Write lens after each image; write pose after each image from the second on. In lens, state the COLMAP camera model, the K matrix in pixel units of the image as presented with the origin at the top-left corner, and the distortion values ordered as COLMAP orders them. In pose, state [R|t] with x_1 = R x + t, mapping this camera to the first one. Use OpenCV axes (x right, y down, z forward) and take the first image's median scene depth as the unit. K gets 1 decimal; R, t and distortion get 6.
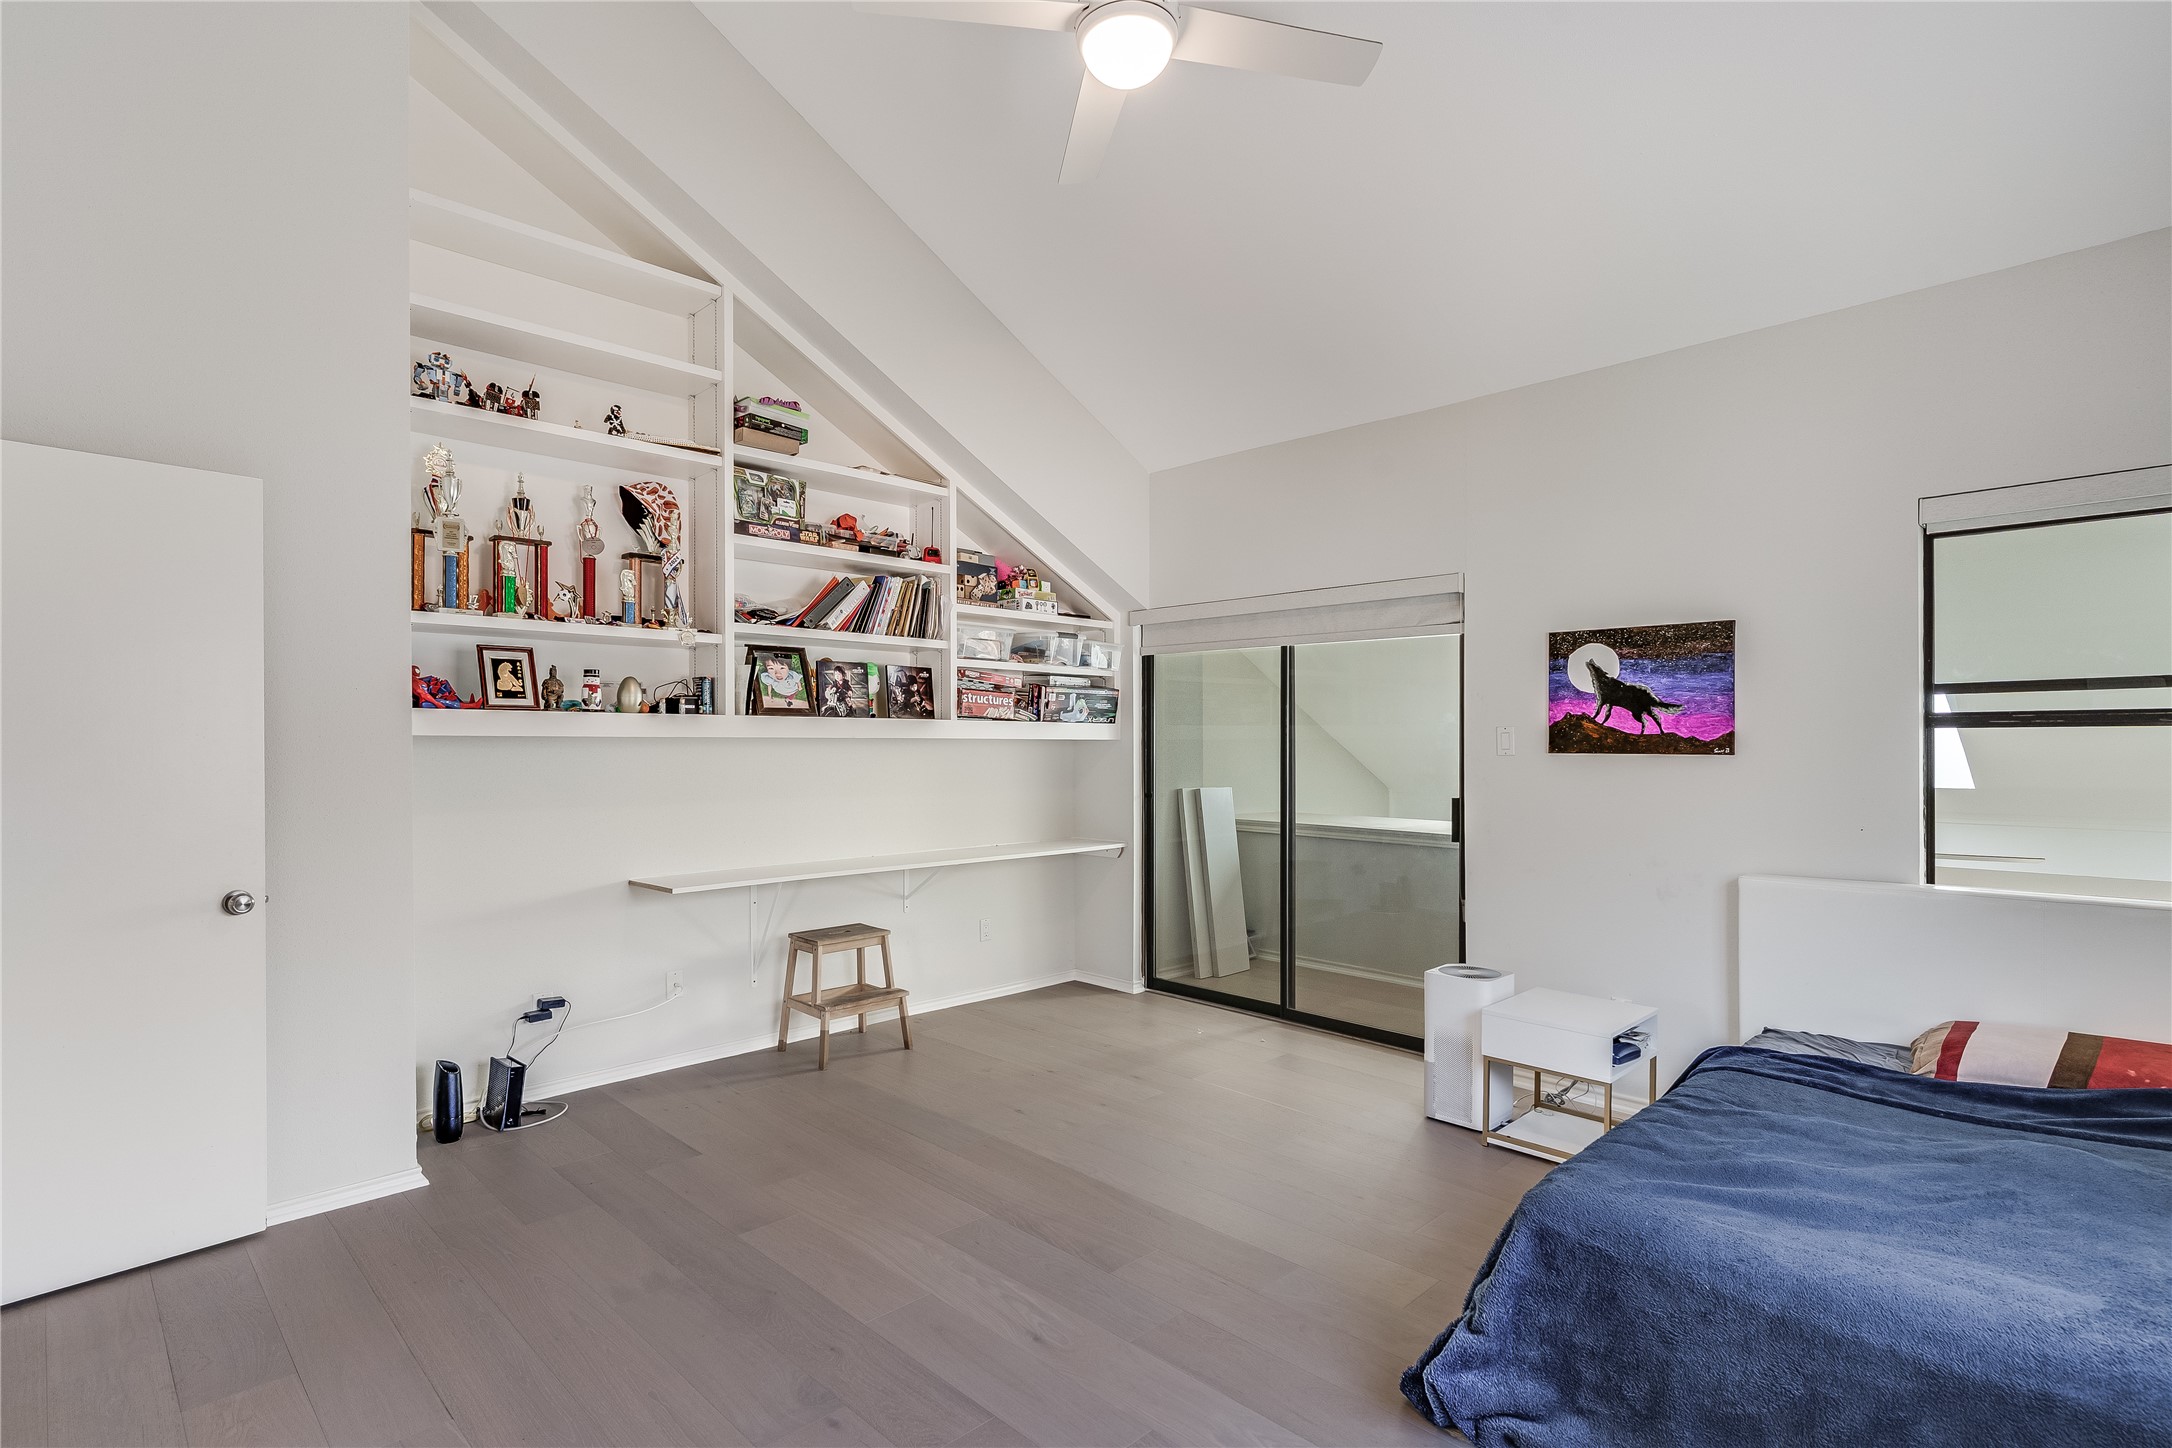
lens RADIAL K [[1049.7, 0, 1069.7], [0, 1049.7, 743.9], [0, 0, 1]] dist [0.004340, 0.000375]
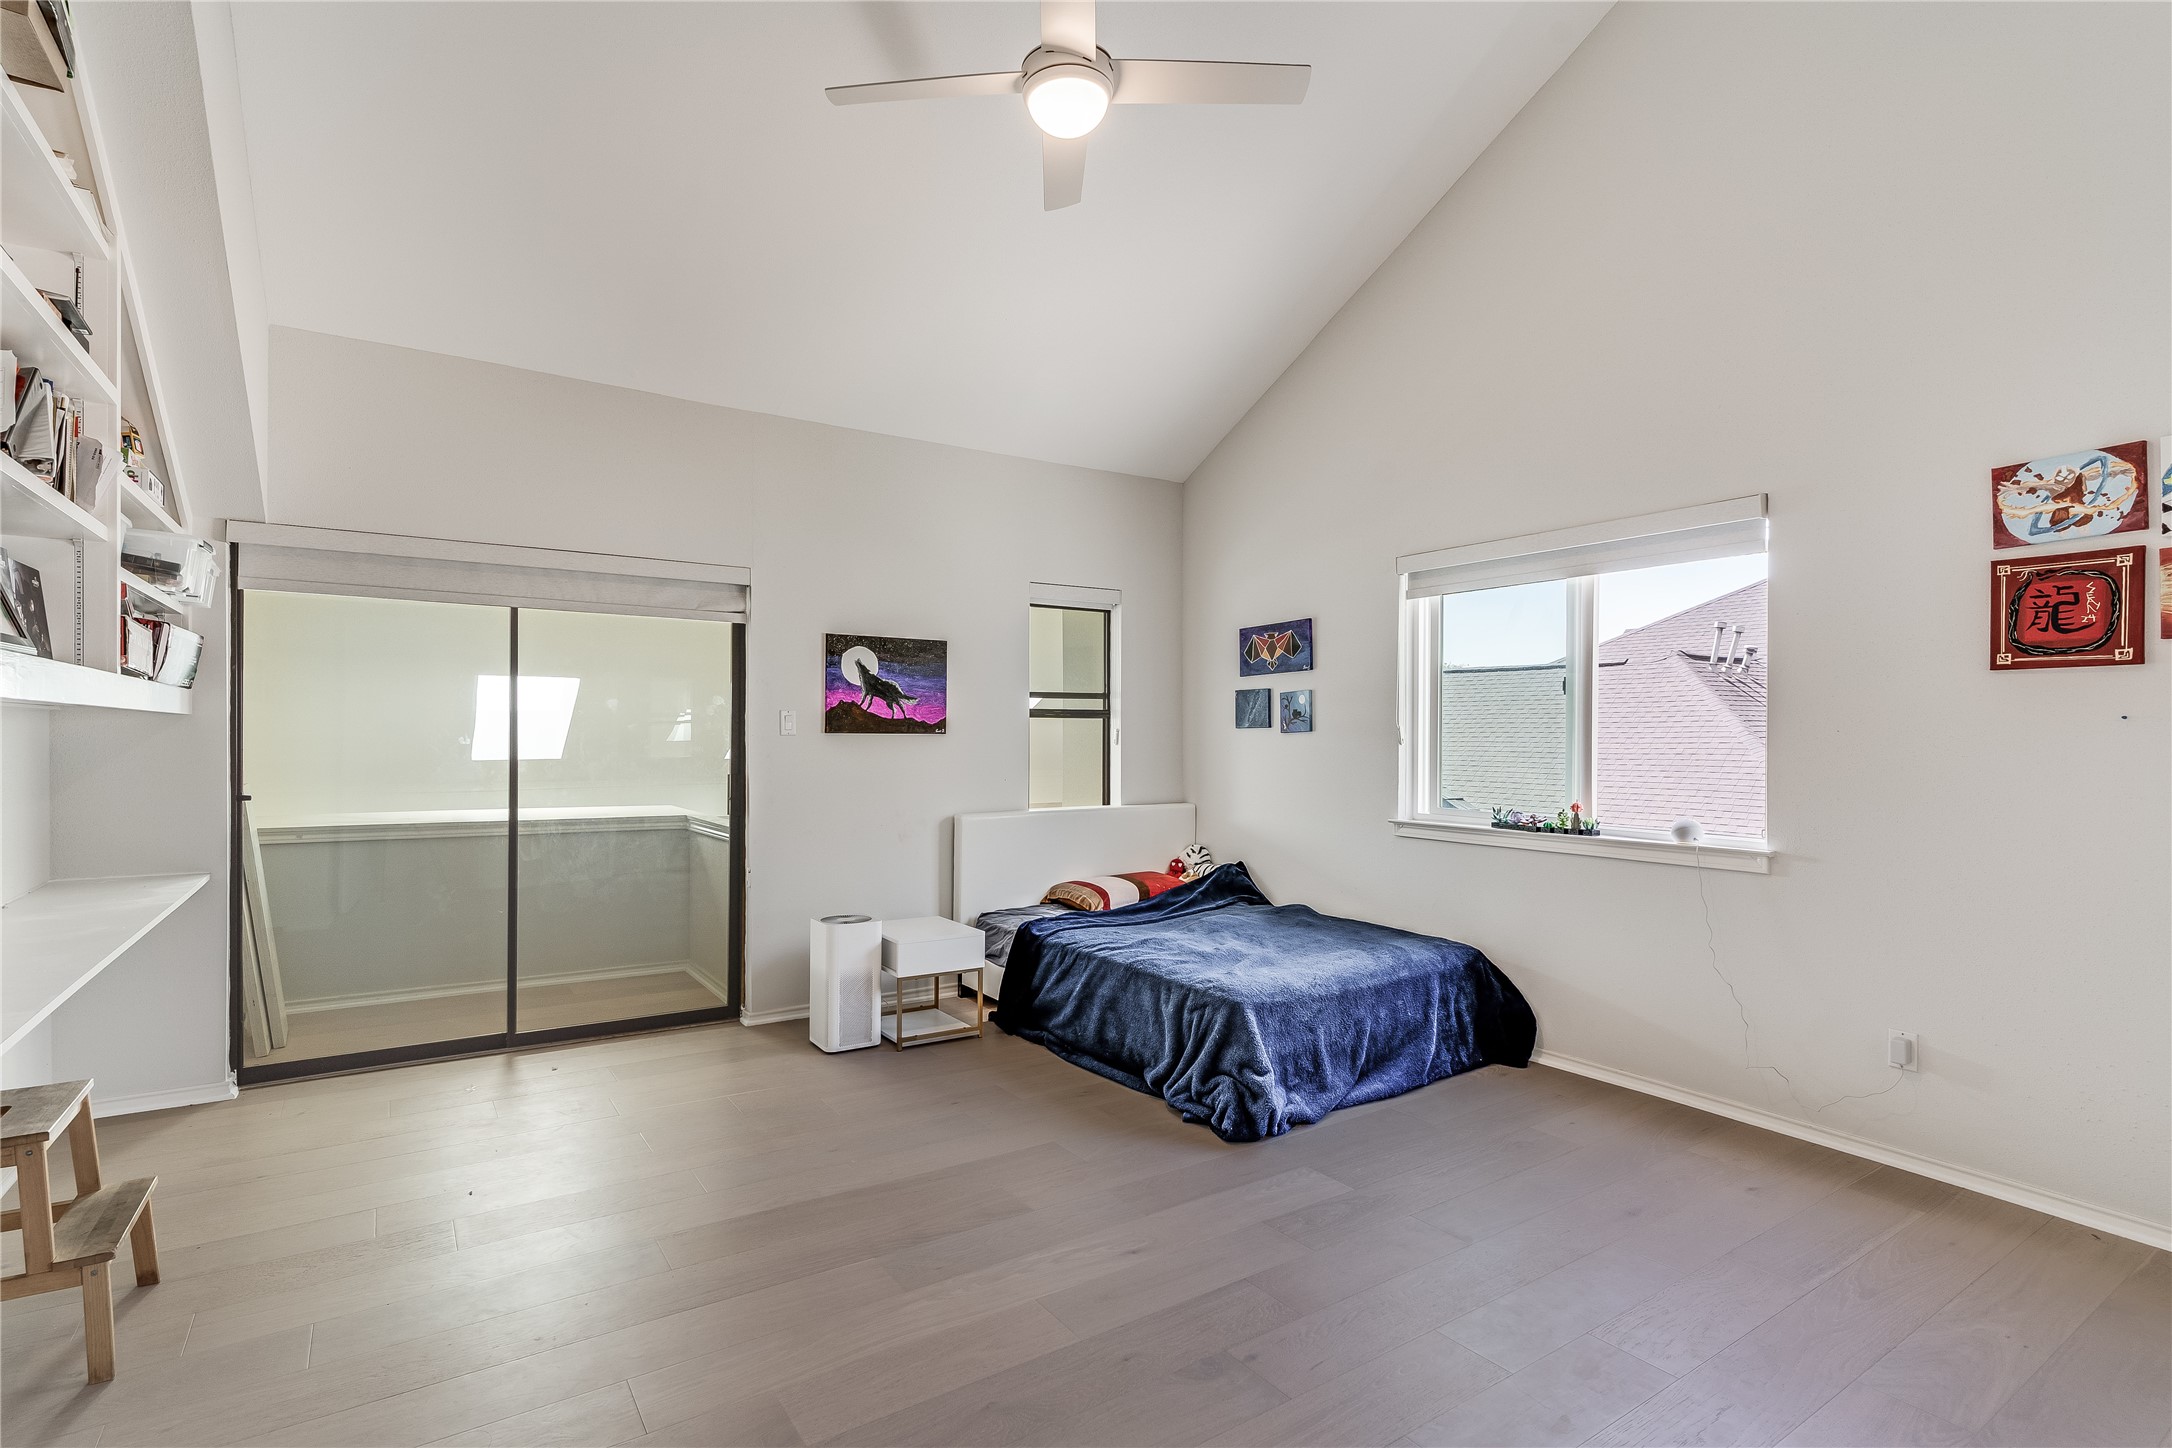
lens RADIAL K [[1049.7, 0, 1074.0], [0, 1049.7, 729.3], [0, 0, 1]] dist [0.004340, 0.000375]
pose [[0.189528, -0.002005, 0.981873, -0.693830], [-0.007379, 0.999967, 0.003466, -0.002114], [-0.981848, -0.007902, 0.189507, 0.506178]]
